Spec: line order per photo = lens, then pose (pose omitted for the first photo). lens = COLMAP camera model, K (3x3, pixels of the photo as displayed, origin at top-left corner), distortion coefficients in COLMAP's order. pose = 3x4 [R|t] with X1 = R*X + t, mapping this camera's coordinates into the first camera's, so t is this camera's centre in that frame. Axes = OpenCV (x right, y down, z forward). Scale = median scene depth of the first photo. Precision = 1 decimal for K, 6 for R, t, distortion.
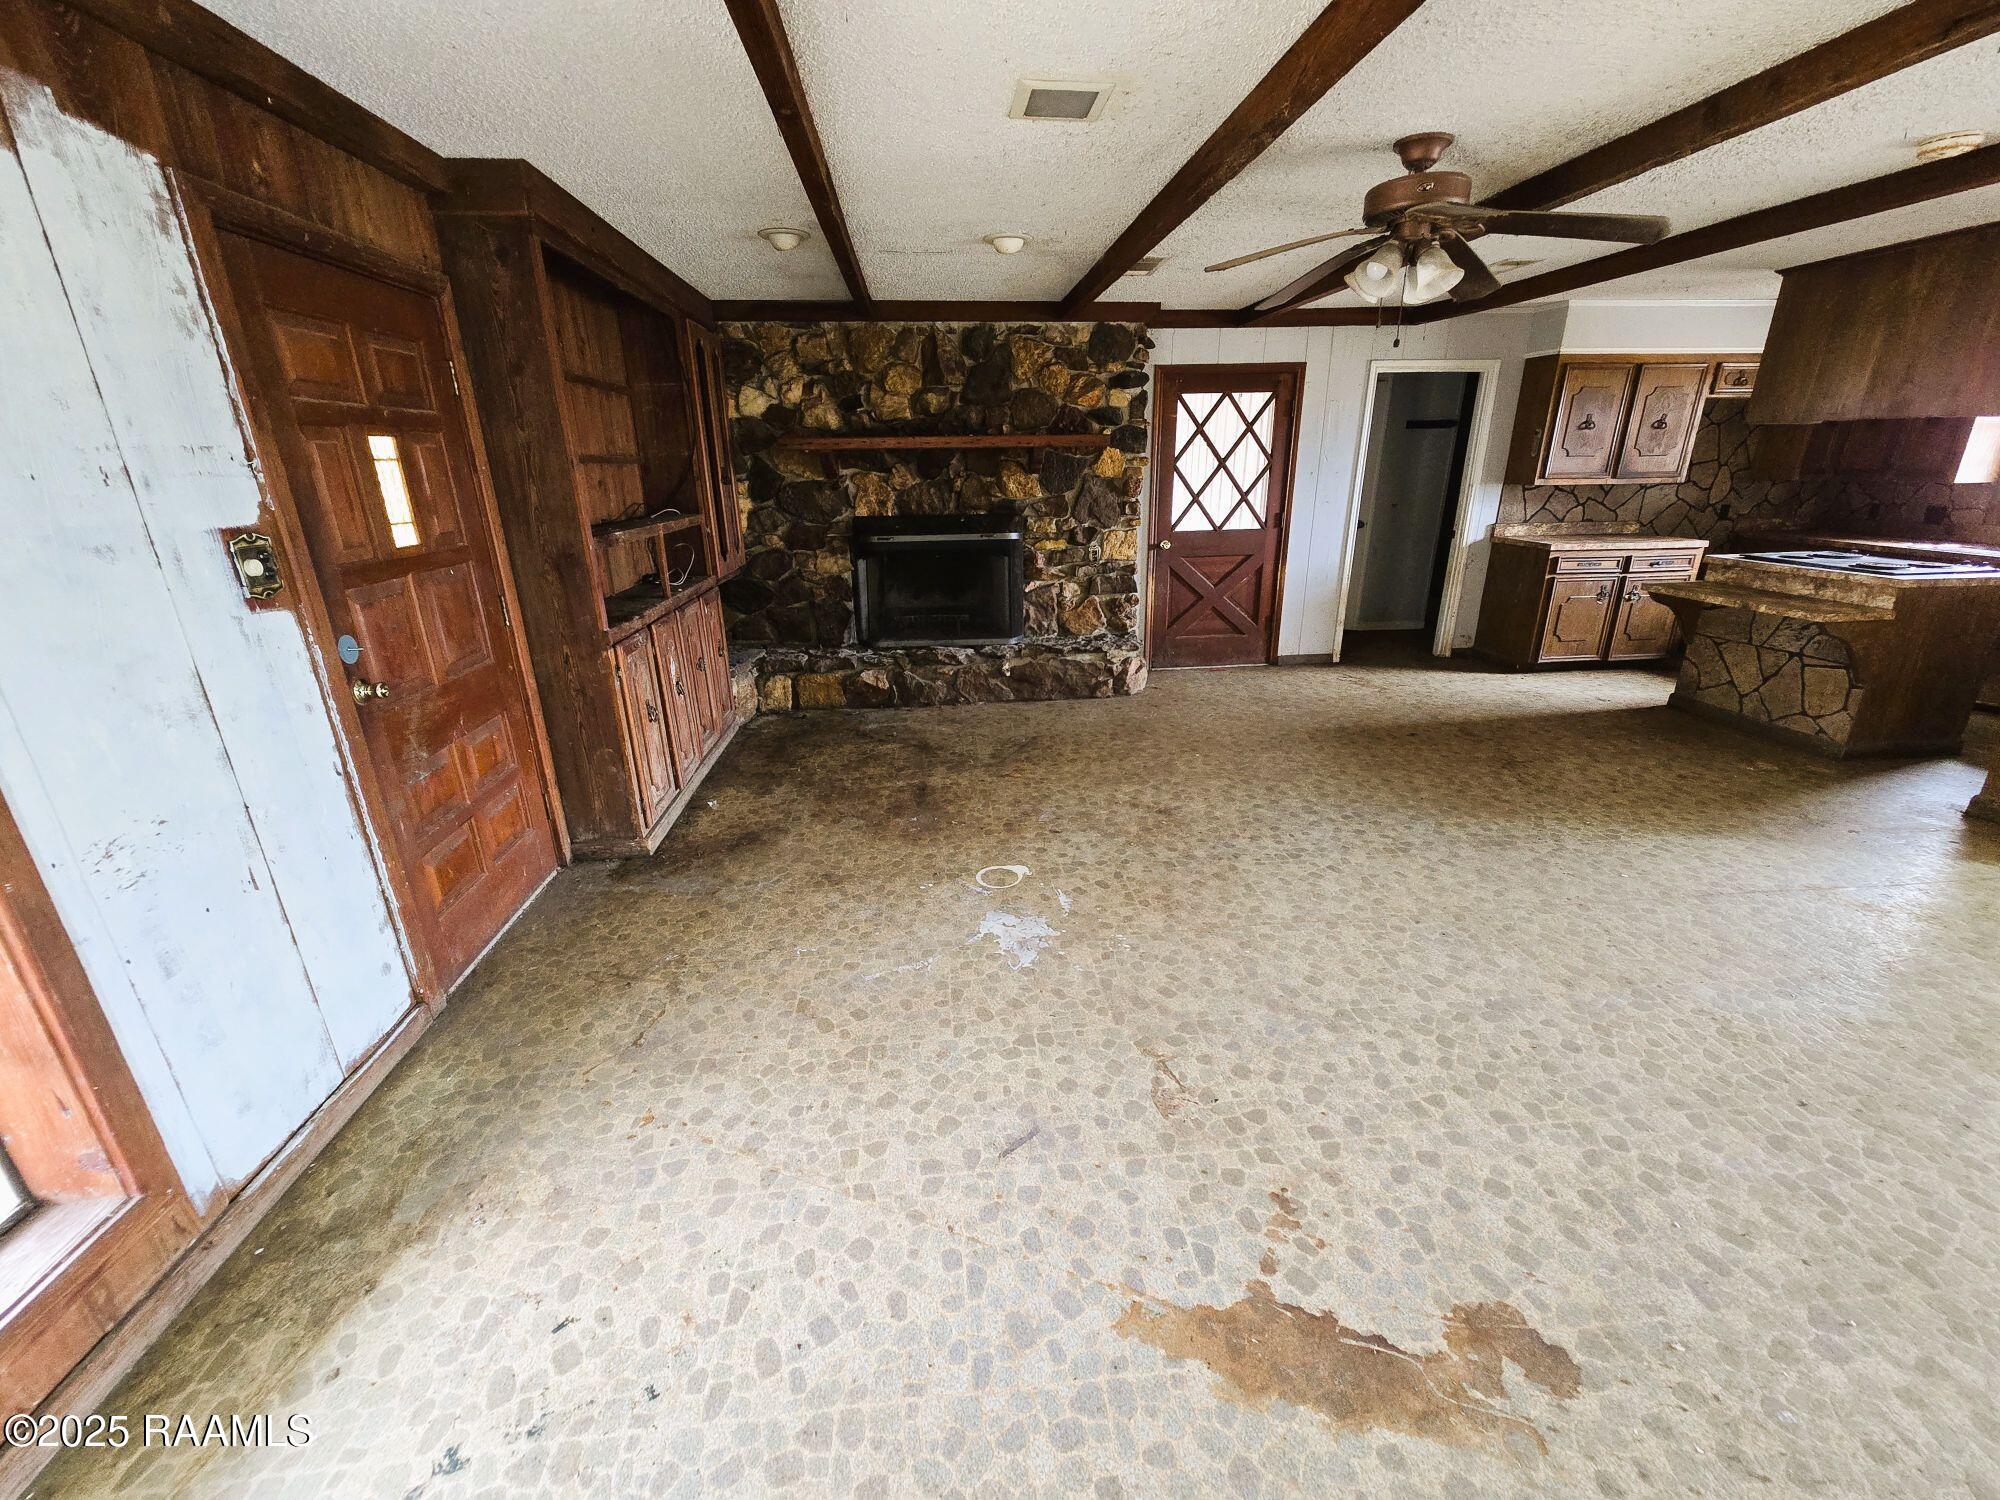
lens RADIAL K [[815.2, 0, 1002.4], [0, 815.2, 745.7], [0, 0, 1]] dist [-0.000426, 0.000410]
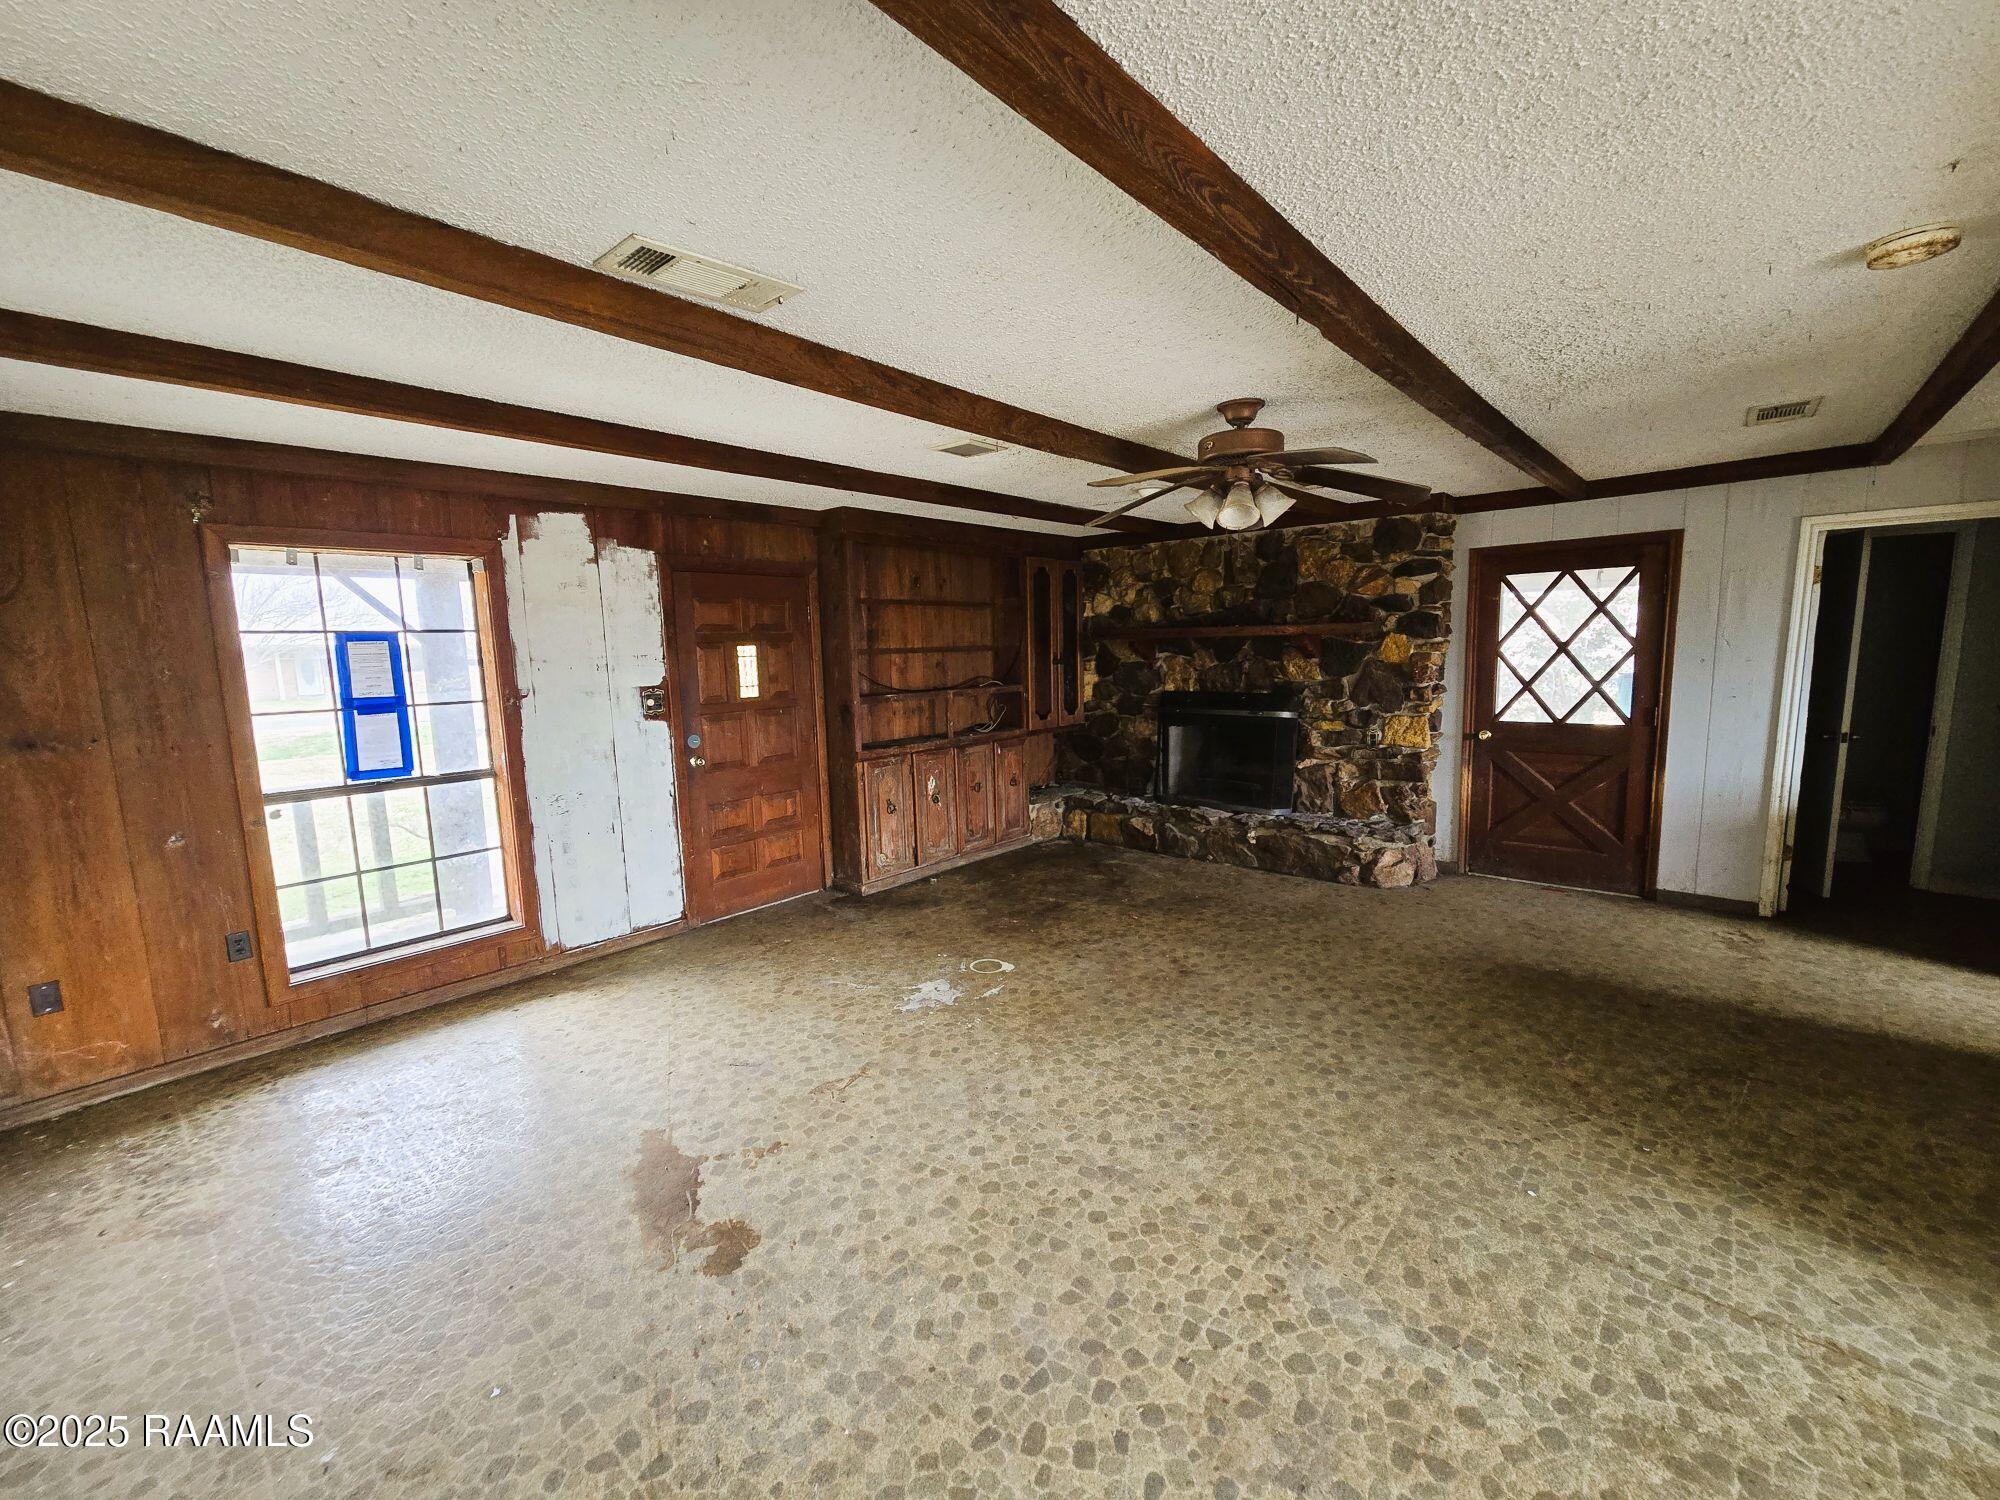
lens RADIAL K [[814.7, 0, 1000.0], [0, 814.7, 750.0], [0, 0, 1]] dist [0.000322, 0.000940]
pose [[0.687316, 0.092283, -0.720472, 0.537906], [-0.226320, 0.969728, -0.091695, -0.033309], [0.690200, 0.226080, 0.687395, 0.030844]]
